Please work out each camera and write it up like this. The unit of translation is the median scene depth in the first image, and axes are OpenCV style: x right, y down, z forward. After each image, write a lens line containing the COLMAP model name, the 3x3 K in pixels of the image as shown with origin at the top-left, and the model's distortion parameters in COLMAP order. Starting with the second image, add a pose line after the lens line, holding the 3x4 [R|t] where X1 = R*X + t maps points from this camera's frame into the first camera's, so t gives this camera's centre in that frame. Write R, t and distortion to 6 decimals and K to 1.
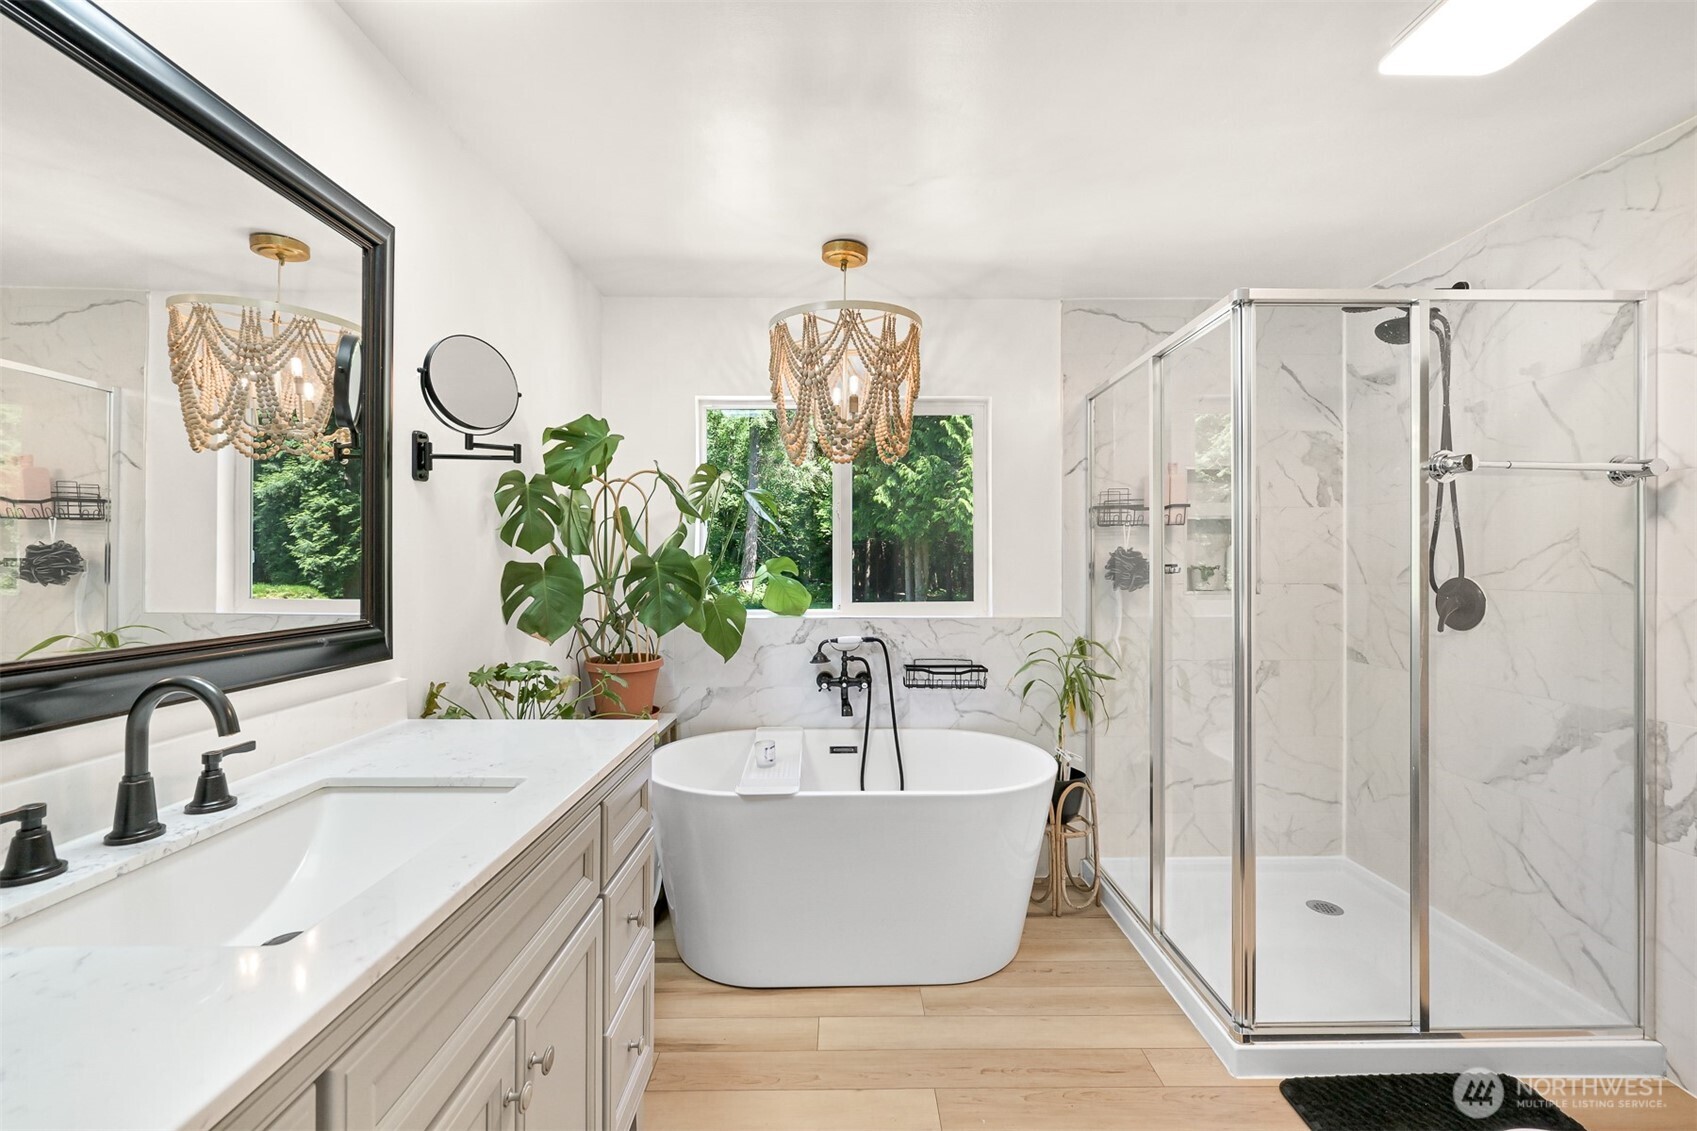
lens RADIAL K [[674.0, 0, 847.3], [0, 674.0, 563.7], [0, 0, 1]] dist [-0.000528, -0.000012]
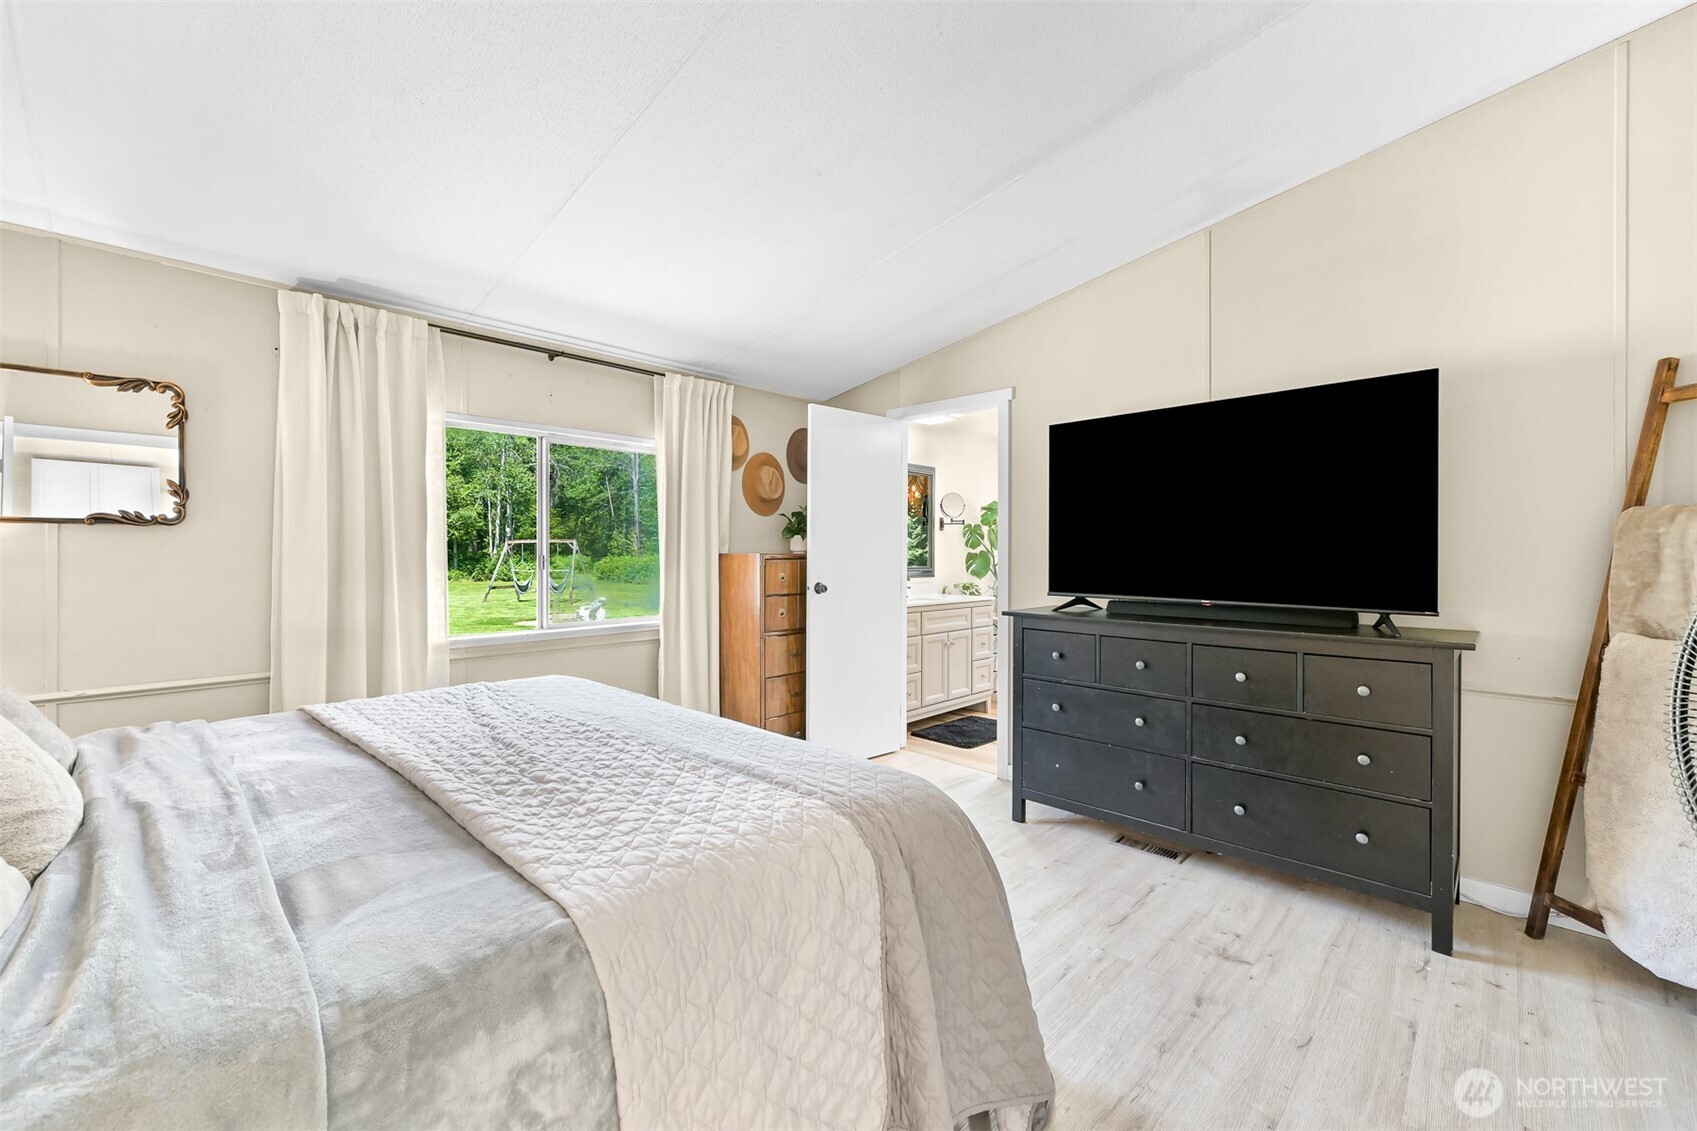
lens RADIAL K [[662.6, 0, 852.2], [0, 662.6, 560.1], [0, 0, 1]] dist [0.000744, 0.000041]
pose [[0.725183, 0.001074, -0.688556, 1.209968], [0.005141, 0.999962, 0.006975, 0.007476], [0.688537, -0.008598, 0.725150, -1.577394]]
